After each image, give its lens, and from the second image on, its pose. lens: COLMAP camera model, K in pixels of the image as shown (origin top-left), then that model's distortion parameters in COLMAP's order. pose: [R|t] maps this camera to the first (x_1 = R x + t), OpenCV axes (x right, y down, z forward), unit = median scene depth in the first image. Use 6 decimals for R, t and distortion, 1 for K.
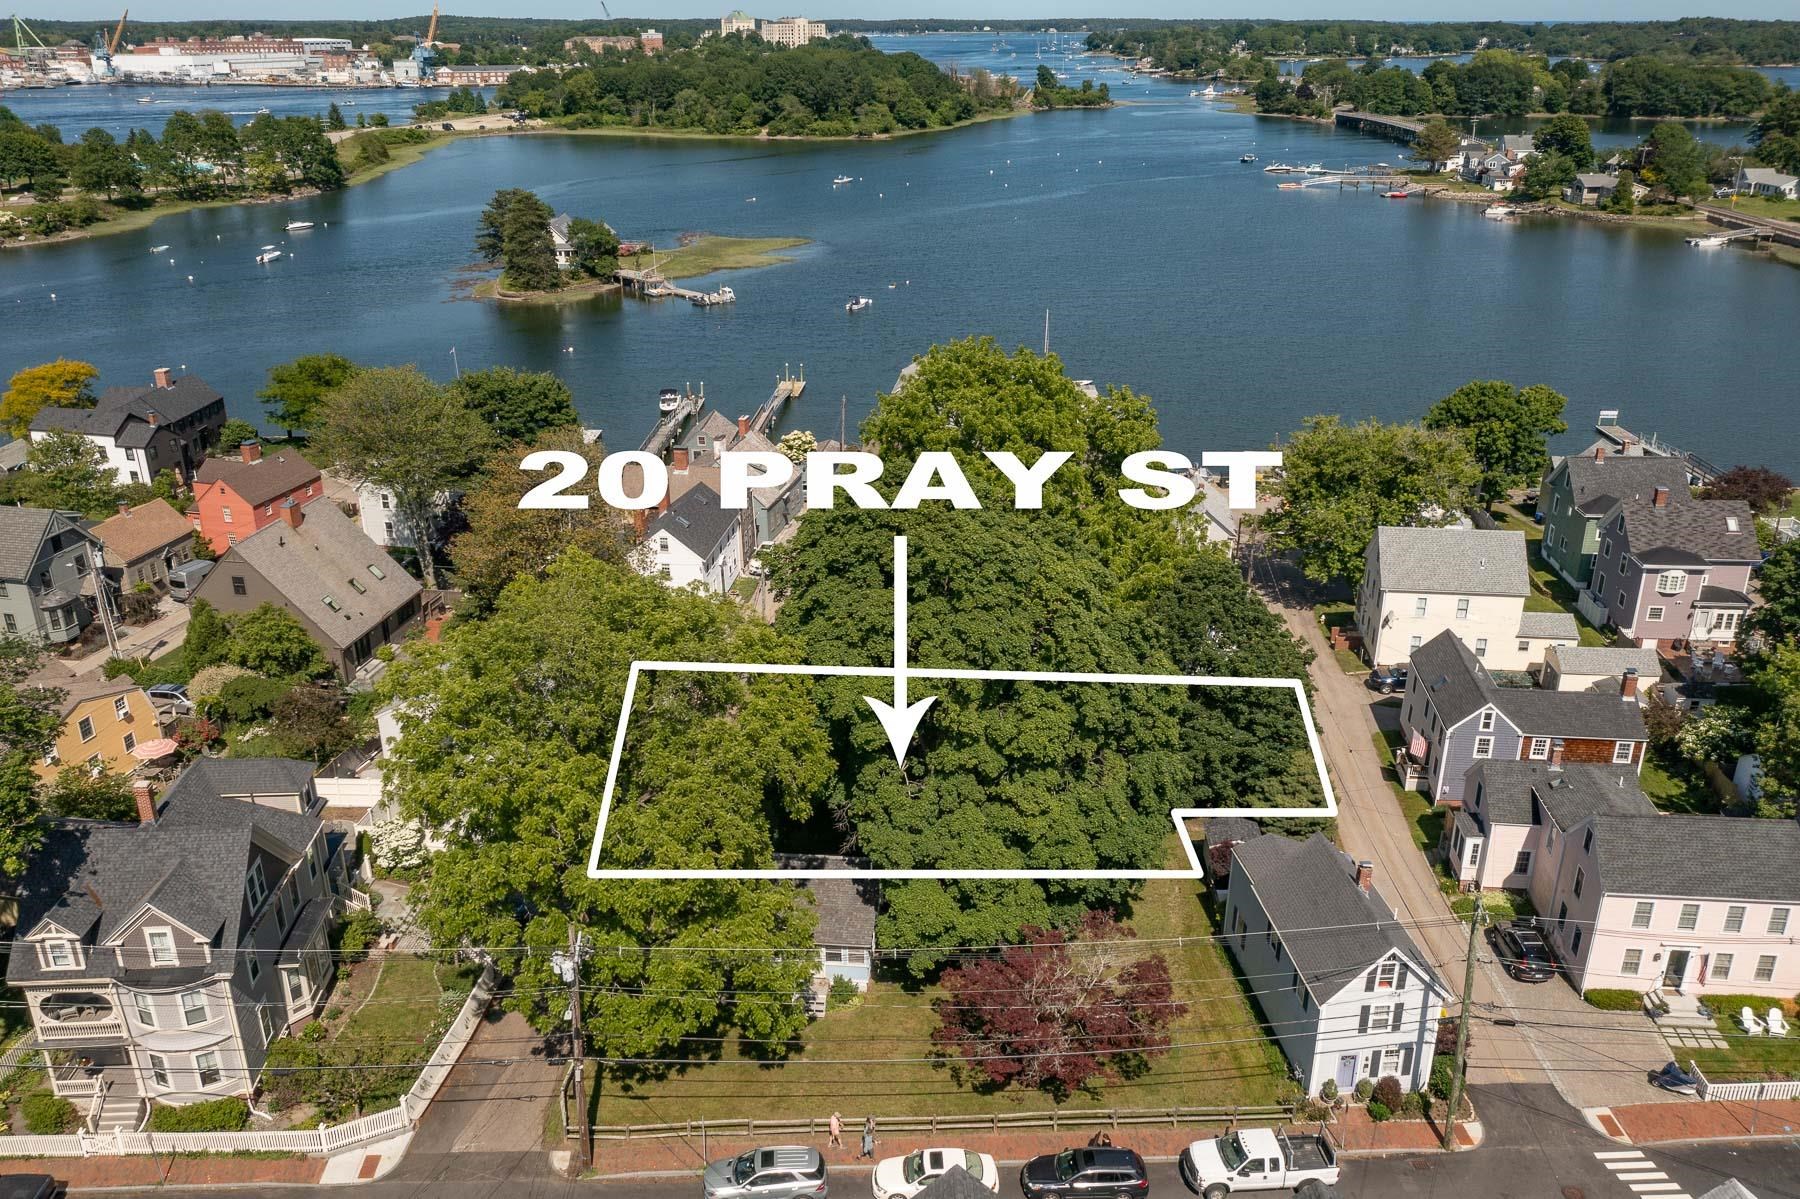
lens RADIAL K [[1409.3, 0, 900.0], [0, 1409.3, 599.5], [0, 0, 1]] dist [-0.012444, 0.003741]
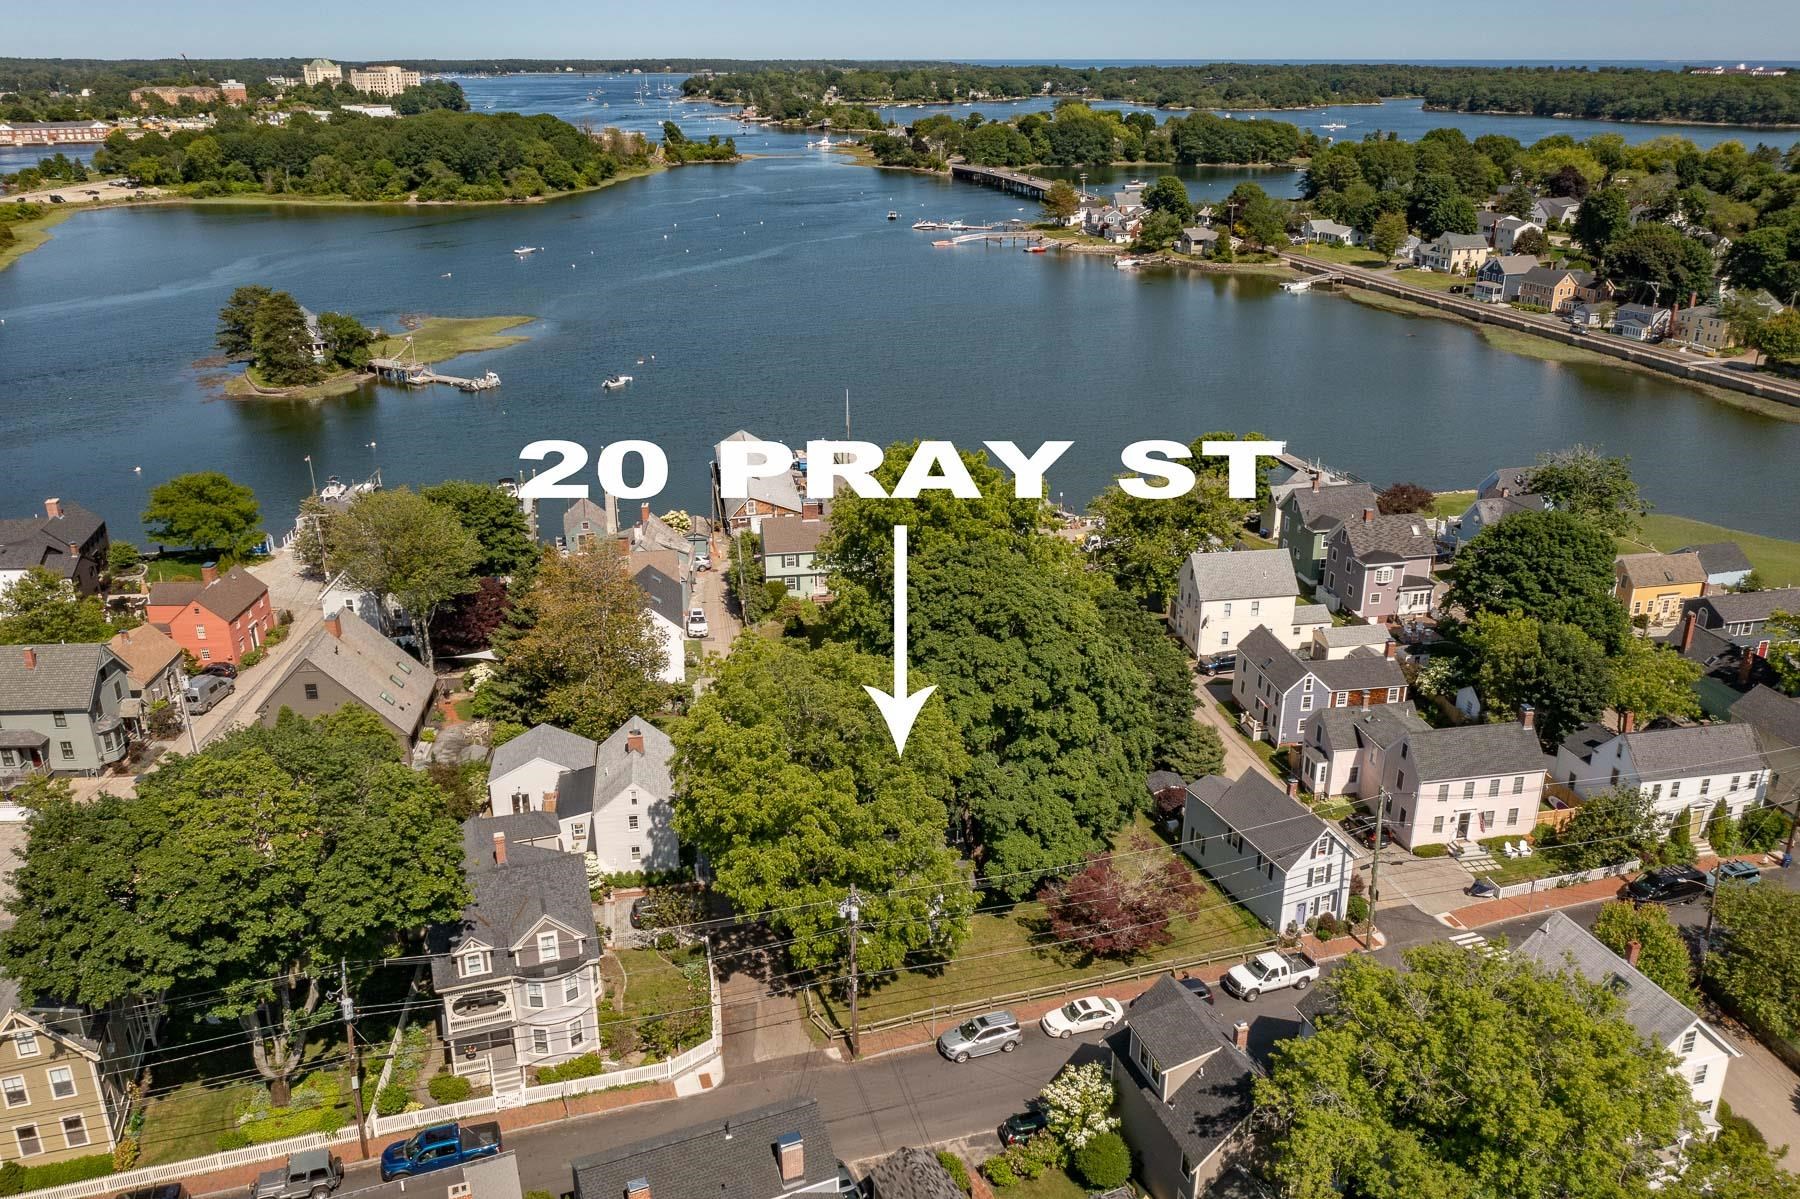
lens RADIAL K [[1406.8, 0, 901.6], [0, 1406.8, 595.5], [0, 0, 1]] dist [-0.015408, 0.009359]
pose [[0.961568, -0.094990, 0.257613, -0.273793], [0.101576, 0.994751, -0.012344, -0.023186], [-0.255088, 0.038037, 0.966169, -0.231531]]
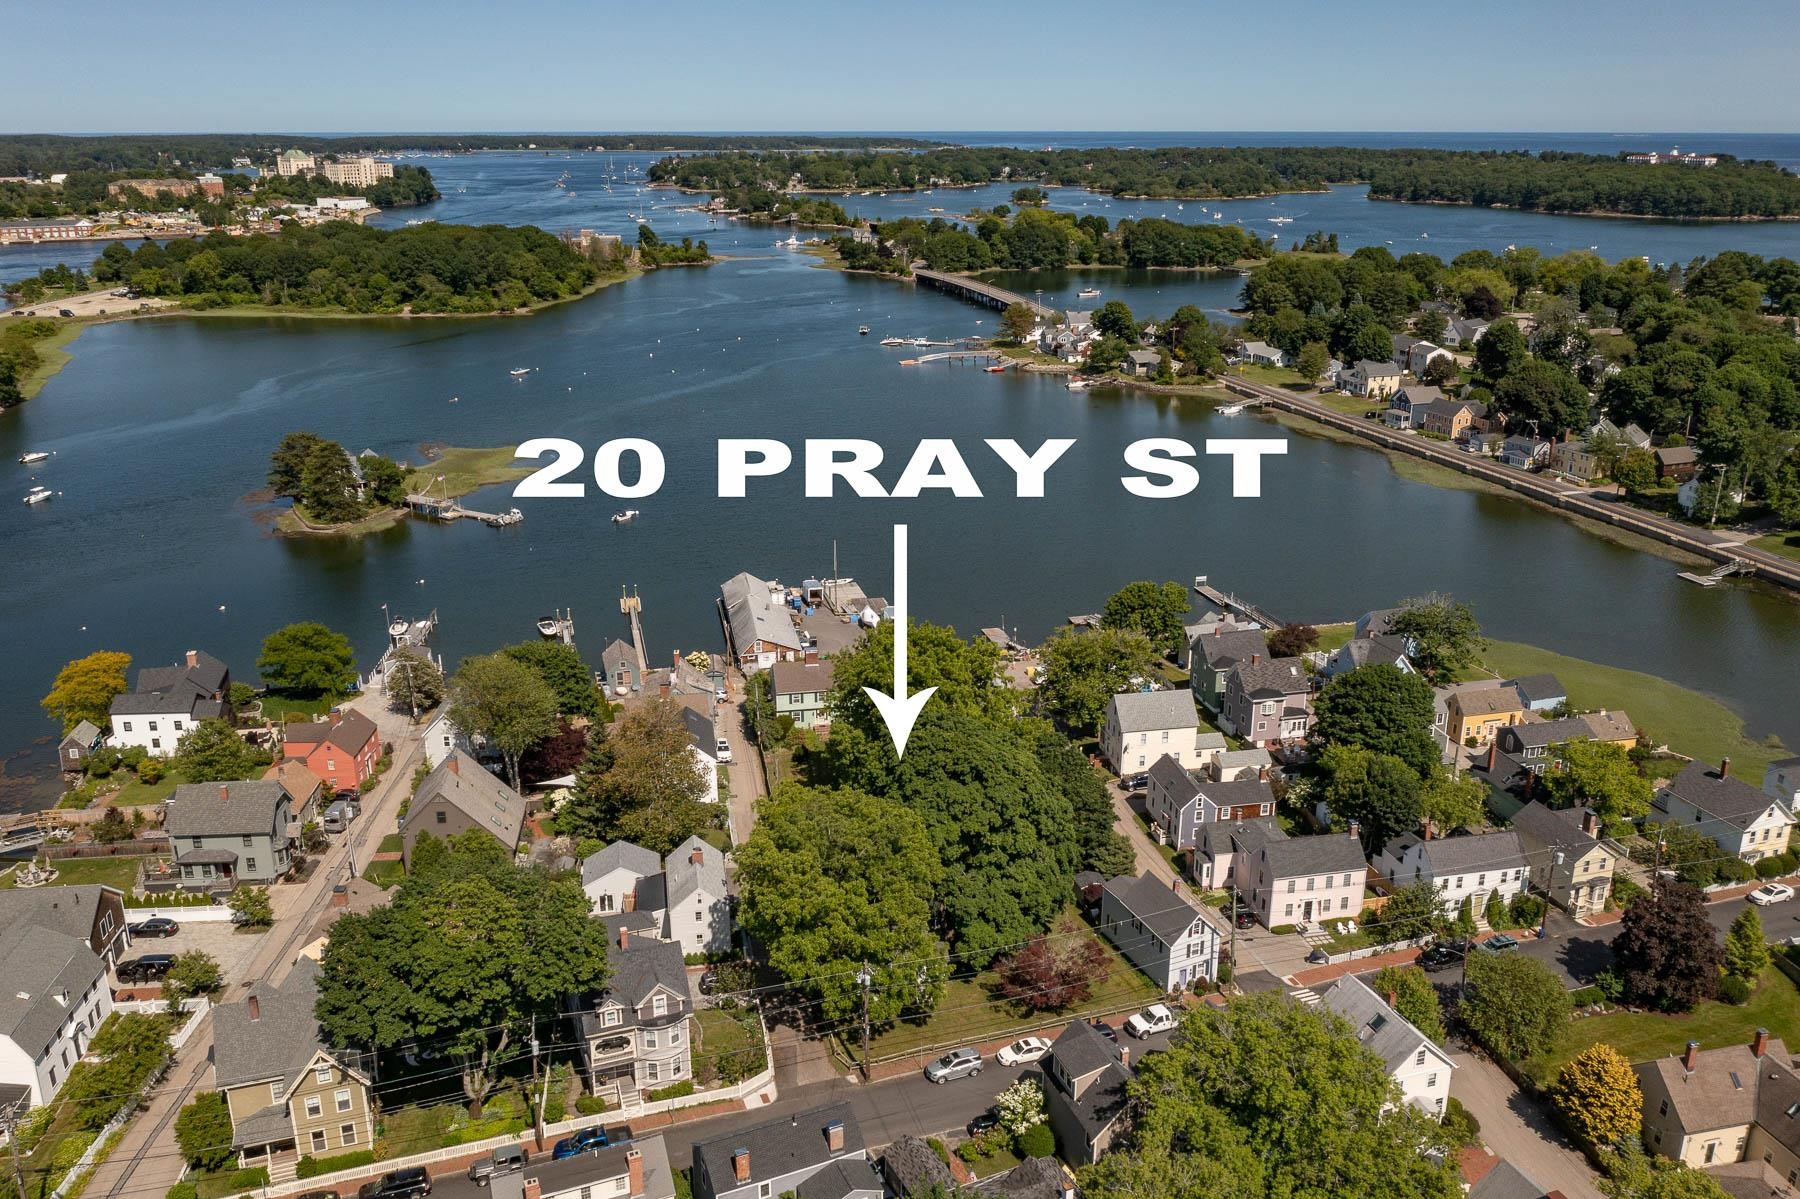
lens RADIAL K [[1419.2, 0, 900.0], [0, 1419.2, 599.5], [0, 0, 1]] dist [-0.015811, 0.011375]
pose [[0.954317, -0.089720, 0.285008, -0.385809], [0.110133, 0.992316, -0.056389, -0.096153], [-0.277759, 0.085202, 0.956865, -0.586812]]
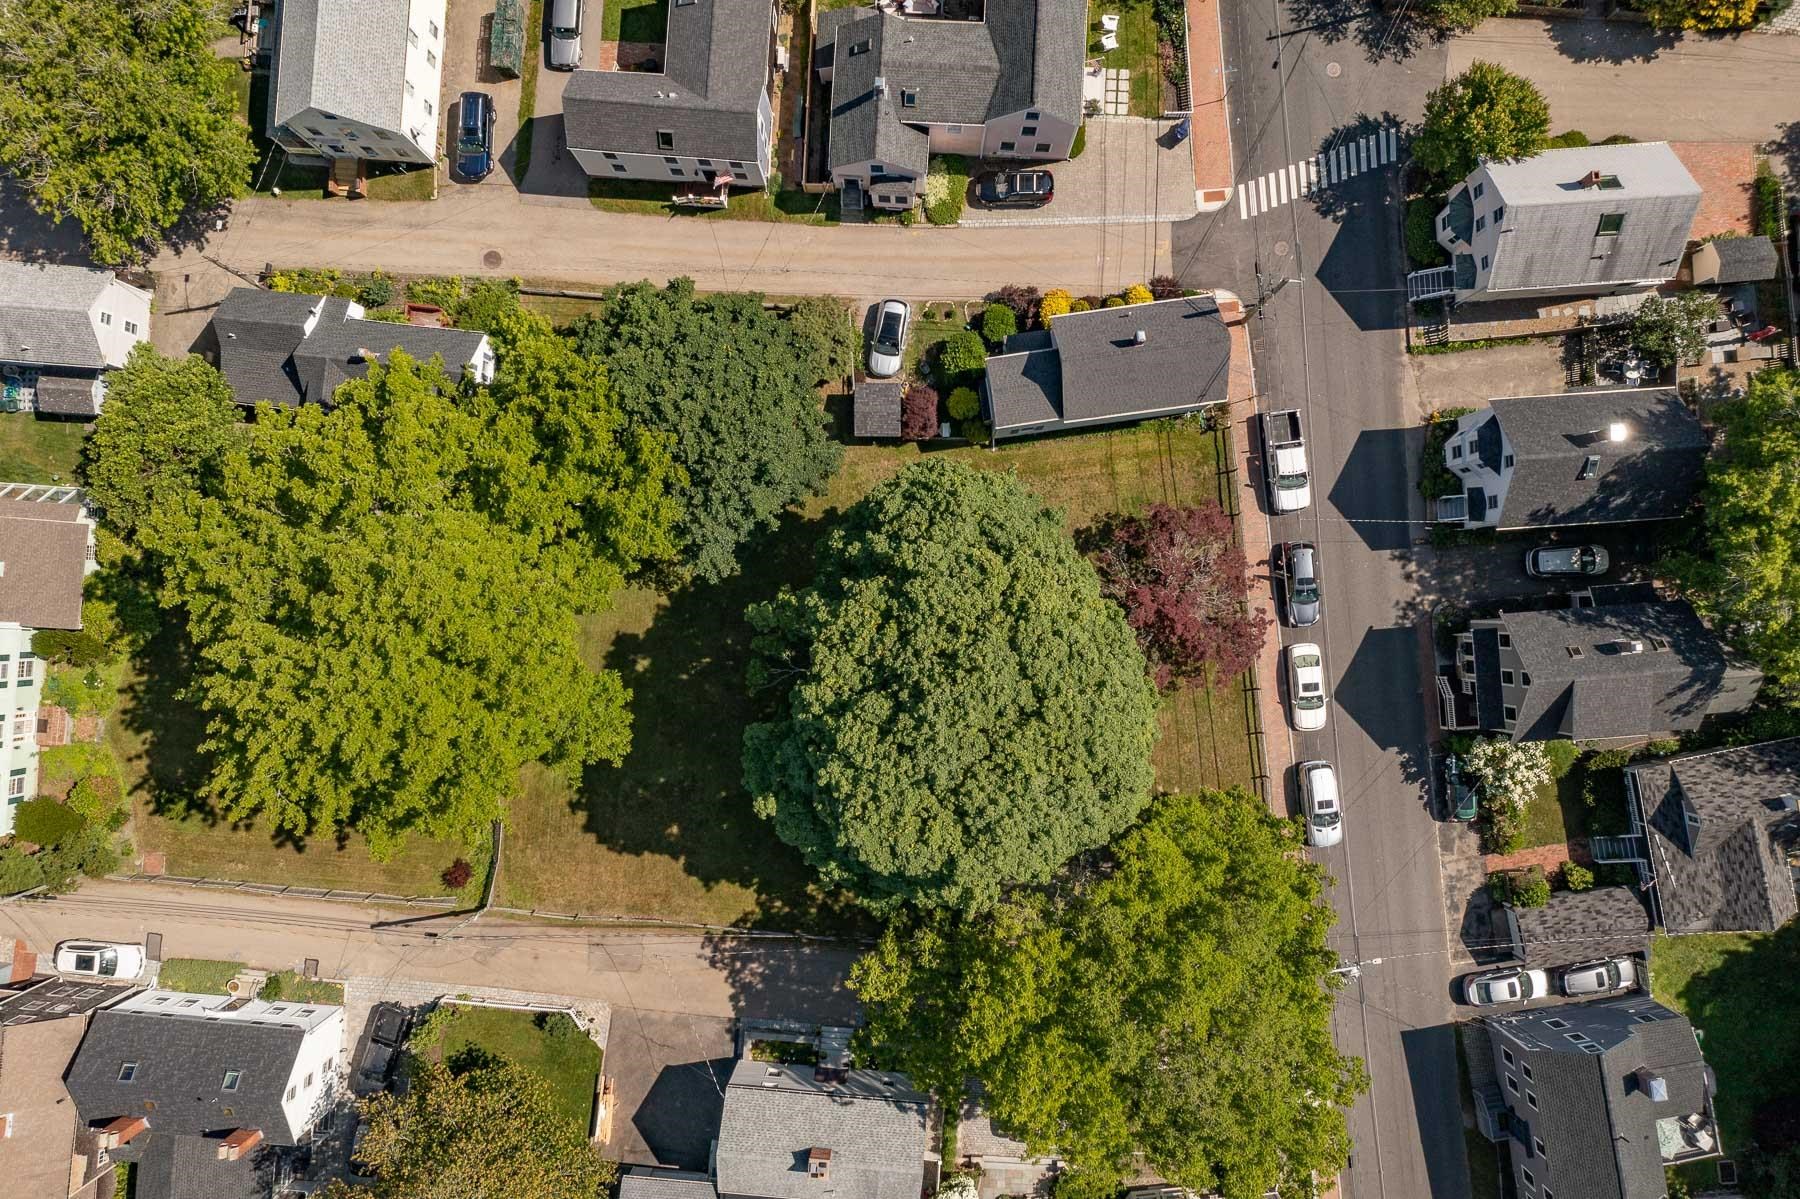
lens RADIAL K [[1419.2, 0, 900.0], [0, 1419.2, 599.5], [0, 0, 1]] dist [-0.015811, 0.011375]
pose [[-0.042575, -0.999013, 0.012641, 0.061582], [0.392131, -0.005071, 0.919895, -0.586283], [-0.918924, 0.044121, 0.391960, 0.433506]]
